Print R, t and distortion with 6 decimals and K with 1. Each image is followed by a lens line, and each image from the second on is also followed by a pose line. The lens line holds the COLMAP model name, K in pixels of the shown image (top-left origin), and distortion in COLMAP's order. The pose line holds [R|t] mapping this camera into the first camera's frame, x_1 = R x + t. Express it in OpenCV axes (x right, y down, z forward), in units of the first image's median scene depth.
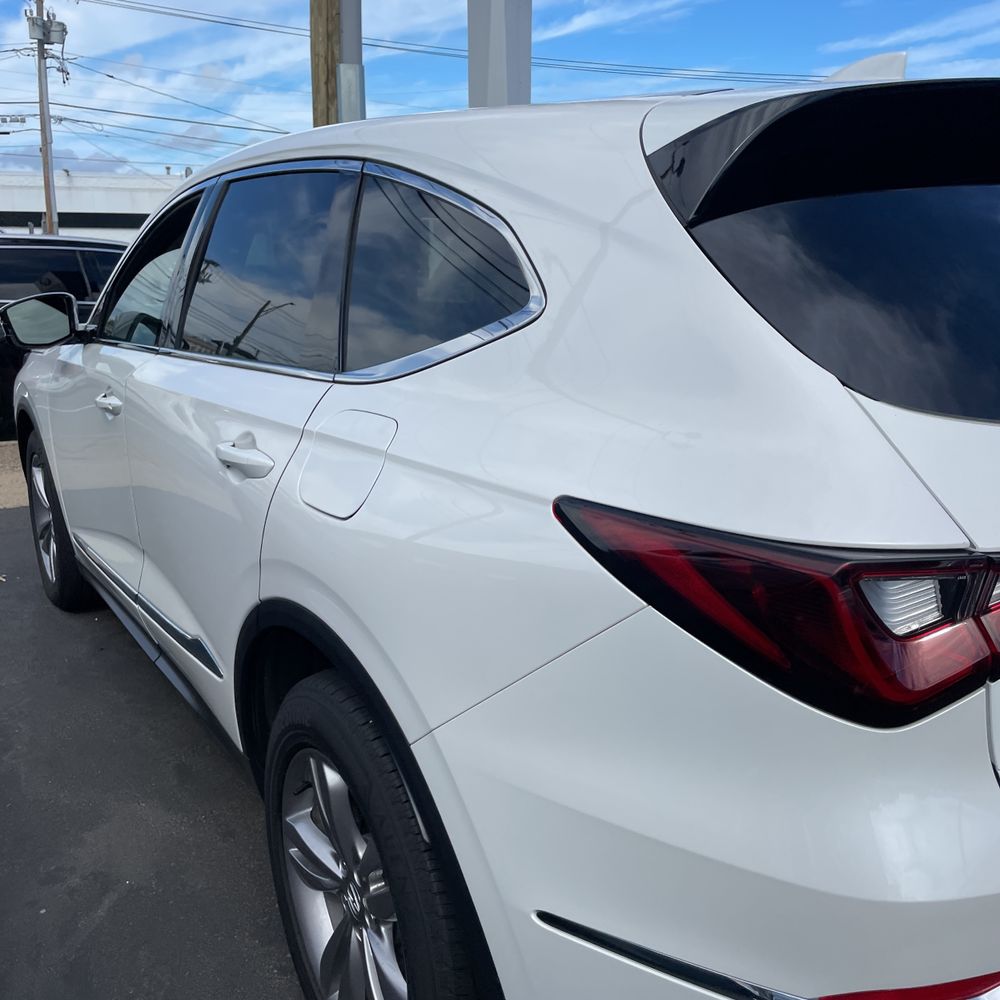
lens RADIAL K [[1020.6, 0, 507.4], [0, 1020.6, 493.8], [0, 0, 1]] dist [0.026817, 0.000000]
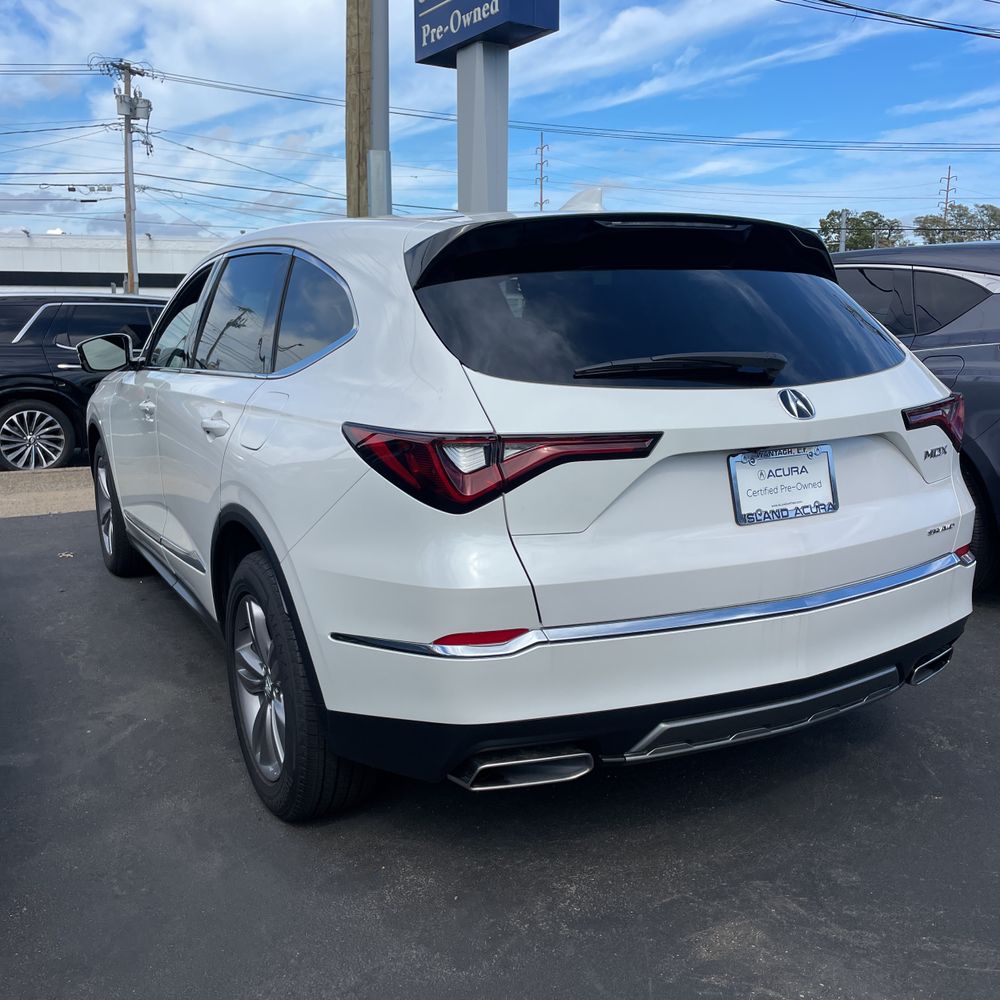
lens RADIAL K [[1020.6, 0, 519.5], [0, 1020.6, 495.3], [0, 0, 1]] dist [0.026817, 0.000000]
pose [[0.998560, 0.011168, -0.052471, 0.249554], [-0.013954, 0.998496, -0.053026, 0.122786], [0.051800, 0.053682, 0.997214, -0.479912]]
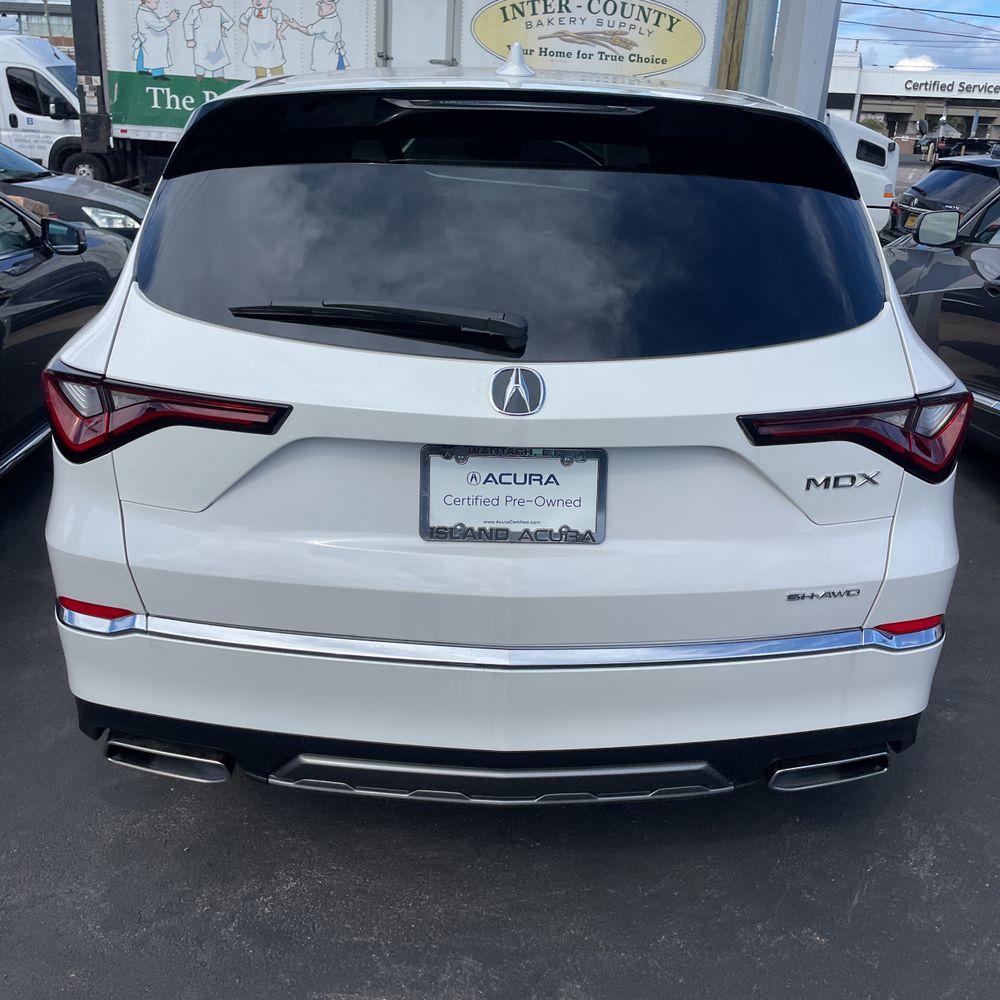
lens RADIAL K [[1020.6, 0, 489.3], [0, 1020.6, 499.5], [0, 0, 1]] dist [0.026817, 0.000000]
pose [[0.855891, 0.218284, -0.468831, 0.781498], [-0.164133, 0.974342, 0.154006, -0.050626], [0.490419, -0.054862, 0.869758, -0.105290]]
